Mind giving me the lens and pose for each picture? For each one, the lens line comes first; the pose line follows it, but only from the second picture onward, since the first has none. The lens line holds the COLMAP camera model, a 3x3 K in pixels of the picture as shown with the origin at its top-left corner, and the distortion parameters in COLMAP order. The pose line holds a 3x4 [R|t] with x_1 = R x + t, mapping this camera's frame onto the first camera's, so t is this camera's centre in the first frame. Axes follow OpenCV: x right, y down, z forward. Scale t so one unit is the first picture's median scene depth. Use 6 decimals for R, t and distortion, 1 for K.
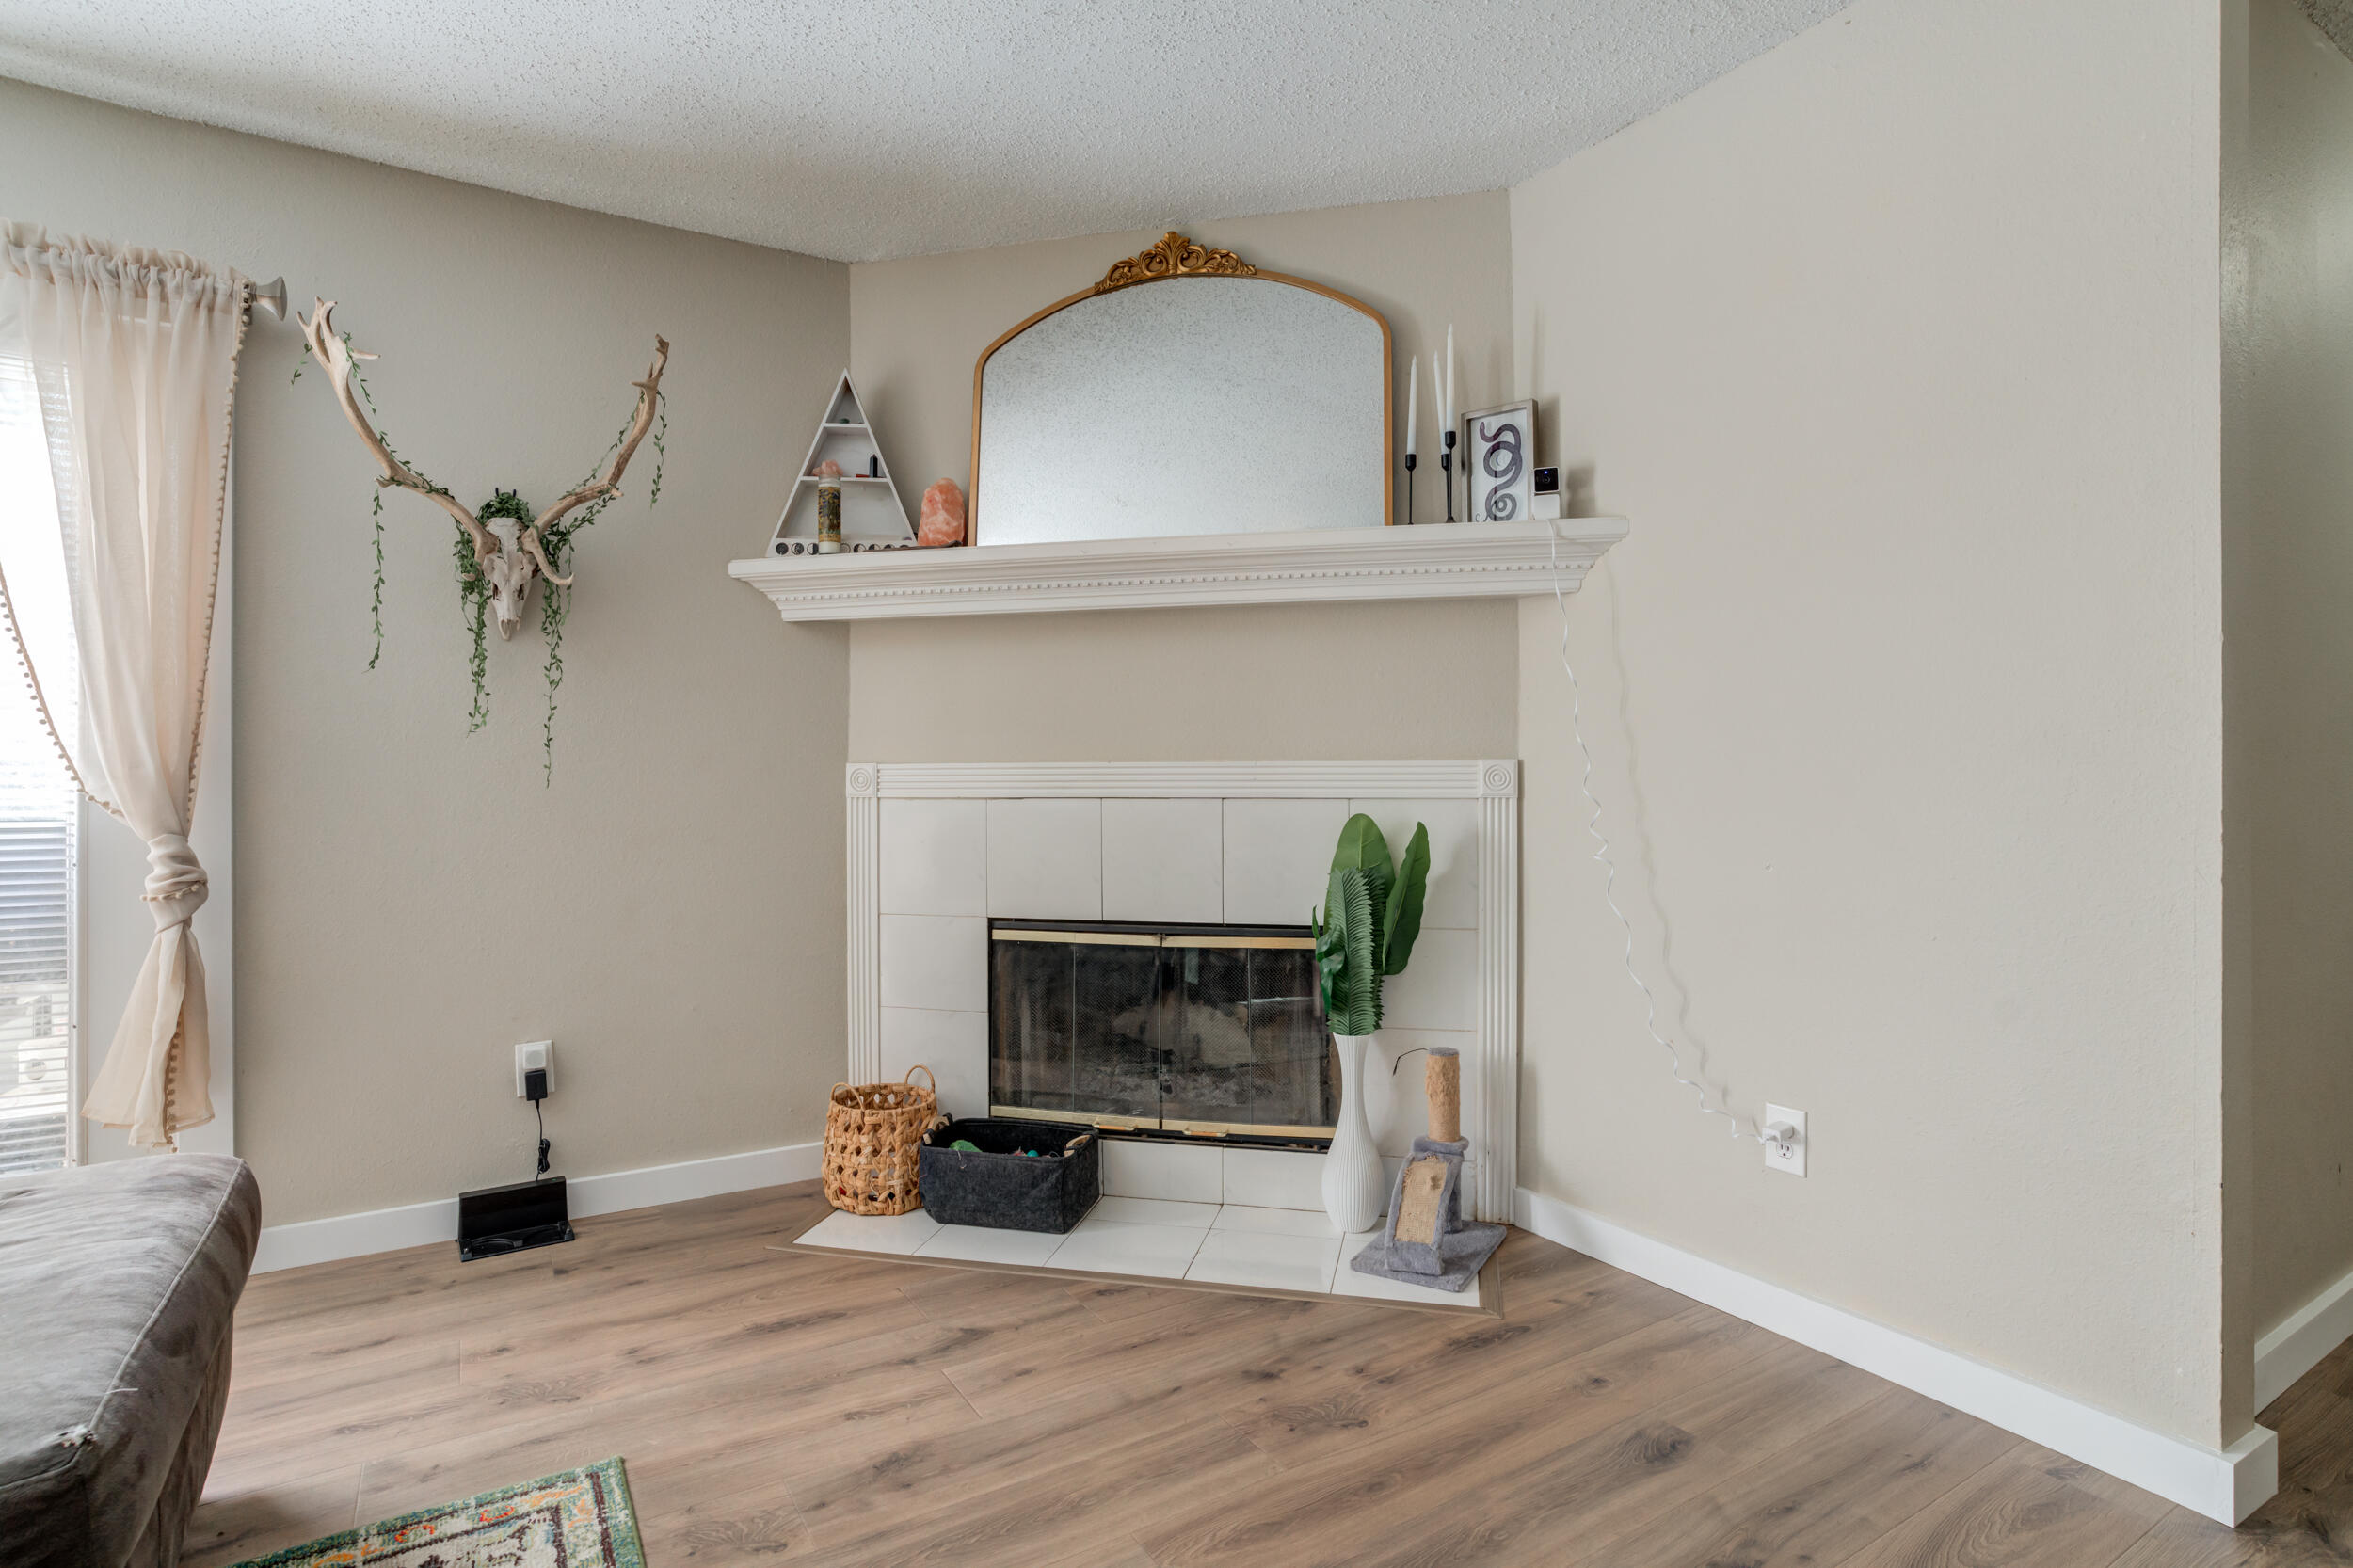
lens RADIAL K [[1166.6, 0, 1175.0], [0, 1166.6, 764.2], [0, 0, 1]] dist [-0.061915, 0.026898]
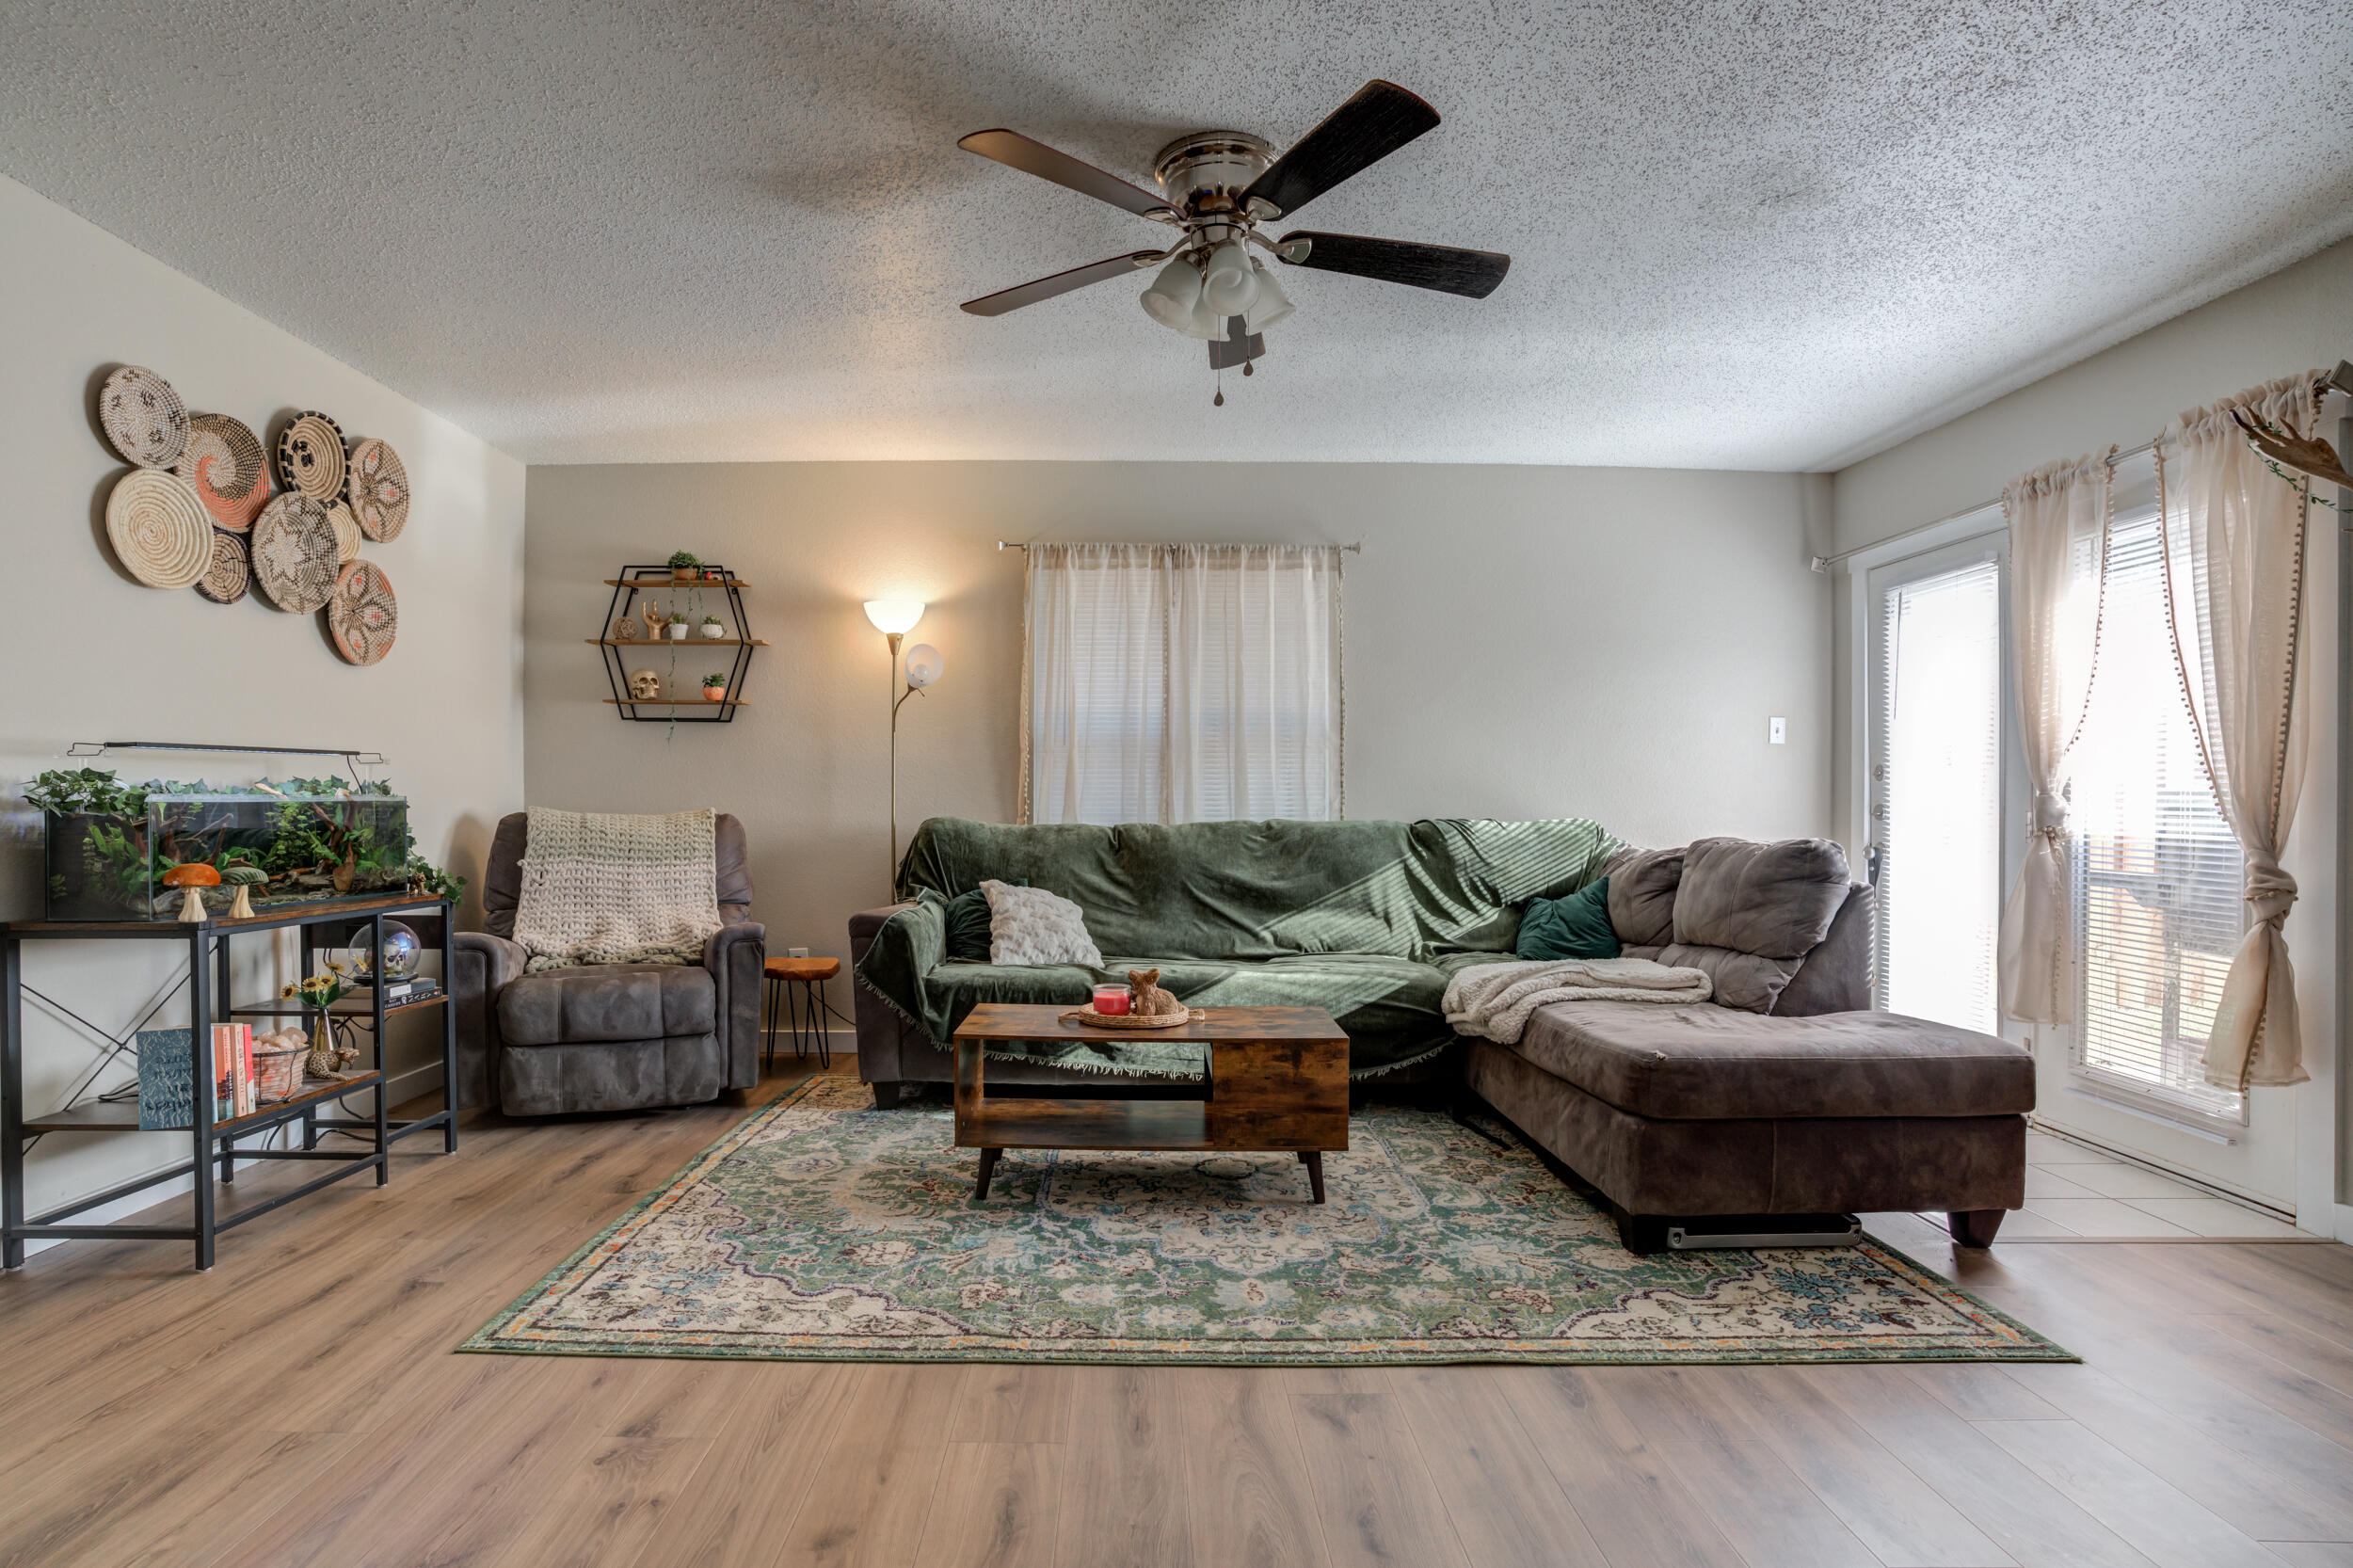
lens RADIAL K [[1166.6, 0, 1116.7], [0, 1166.6, 807.1], [0, 0, 1]] dist [-0.061915, 0.026898]
pose [[-0.538696, 0.007371, -0.842468, 0.719279], [0.002451, 0.999971, 0.007182, 0.002227], [0.842497, 0.001804, -0.538698, 0.515972]]
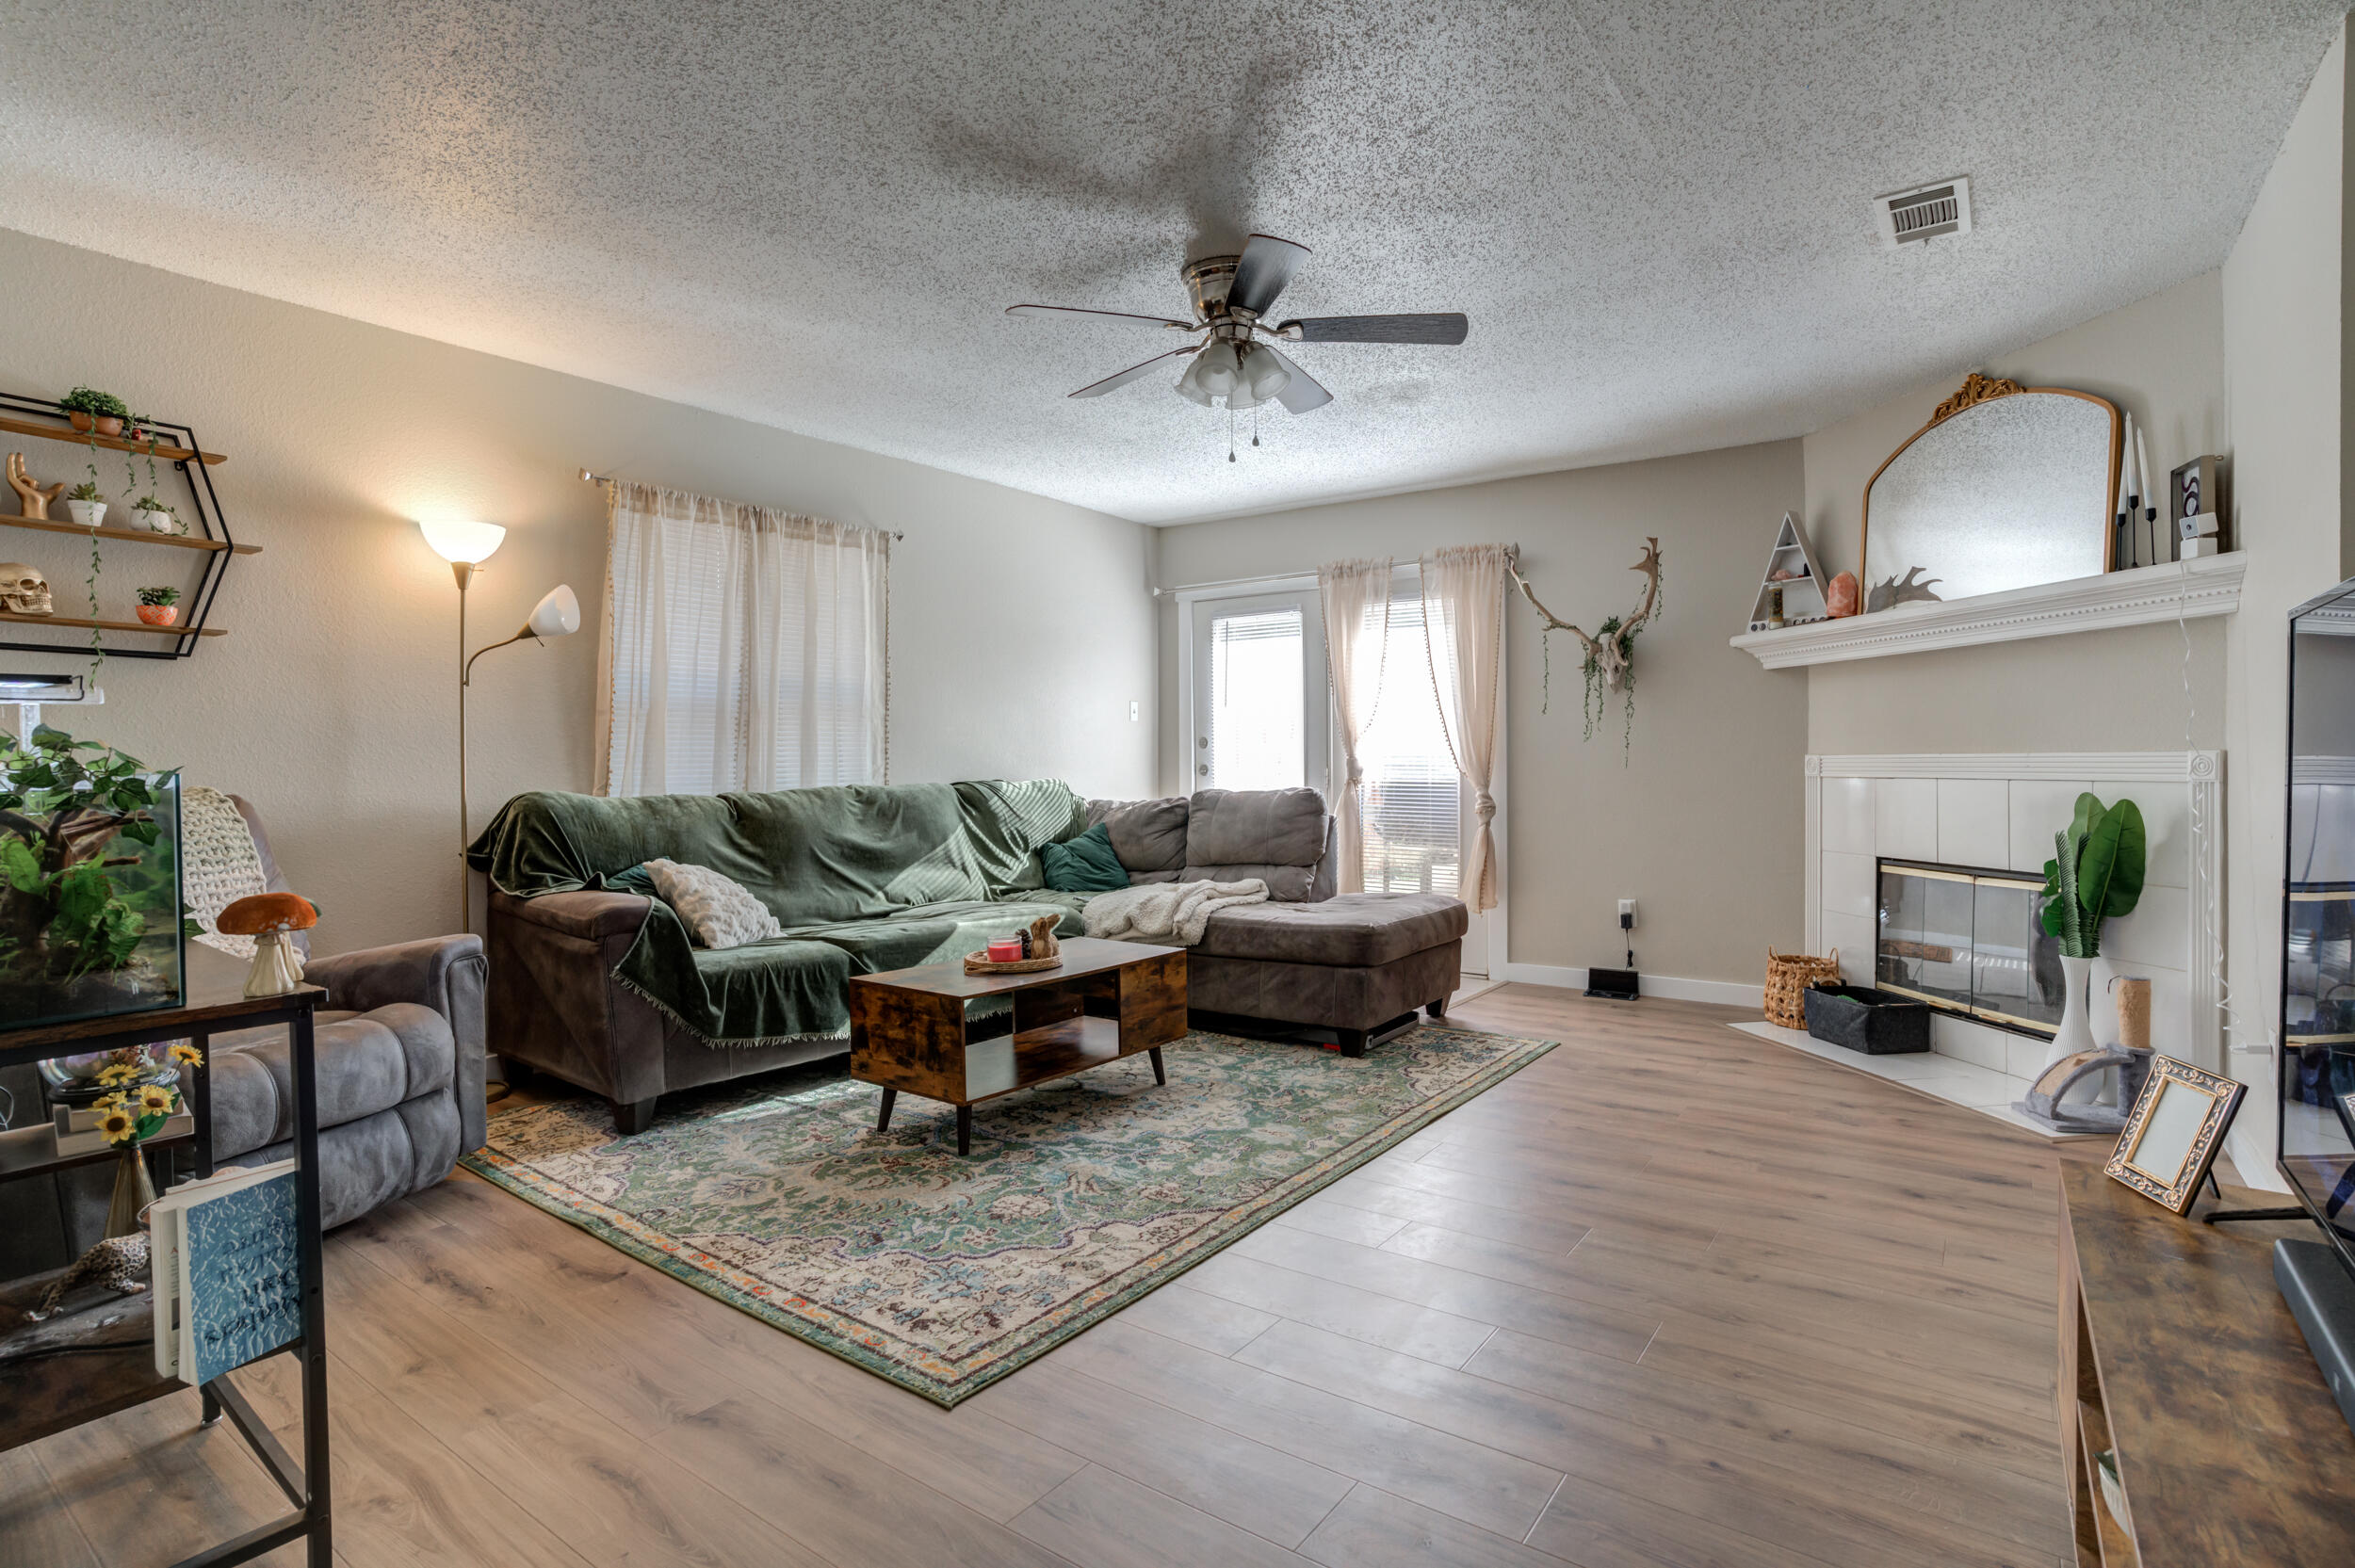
lens RADIAL K [[1167.5, 0, 1149.7], [0, 1167.5, 761.5], [0, 0, 1]] dist [-0.061915, 0.026898]
pose [[0.349987, 0.001628, -0.936753, 1.003339], [0.008746, 0.999949, 0.005005, -0.008319], [0.936714, -0.009945, 0.349955, -0.449375]]
